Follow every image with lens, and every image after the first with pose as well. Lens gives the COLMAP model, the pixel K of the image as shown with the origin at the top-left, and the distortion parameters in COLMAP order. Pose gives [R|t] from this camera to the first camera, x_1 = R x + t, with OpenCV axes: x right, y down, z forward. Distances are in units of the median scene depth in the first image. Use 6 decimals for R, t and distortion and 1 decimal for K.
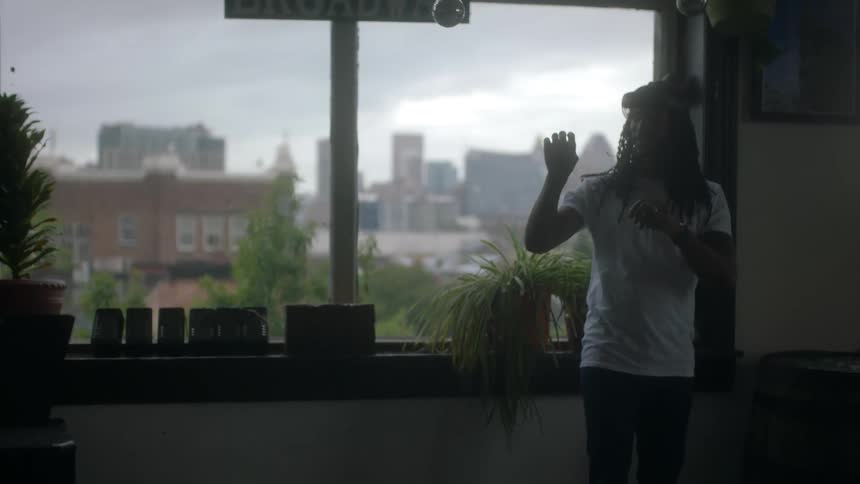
lens RADIAL K [[1160.9, 0, 430.0], [0, 1160.9, 242.0], [0, 0, 1]] dist [-0.025380, -0.060960]
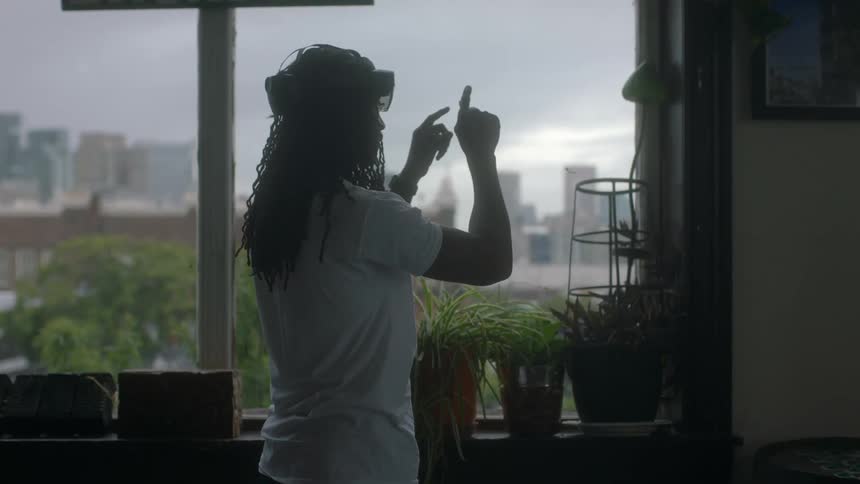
lens RADIAL K [[1160.9, 0, 430.0], [0, 1160.9, 242.0], [0, 0, 1]] dist [-0.025380, -0.060960]
pose [[0.986432, -0.012445, -0.163700, 0.197339], [0.007828, 0.999554, -0.028820, -0.008285], [0.163985, 0.027148, 0.986089, 0.253443]]
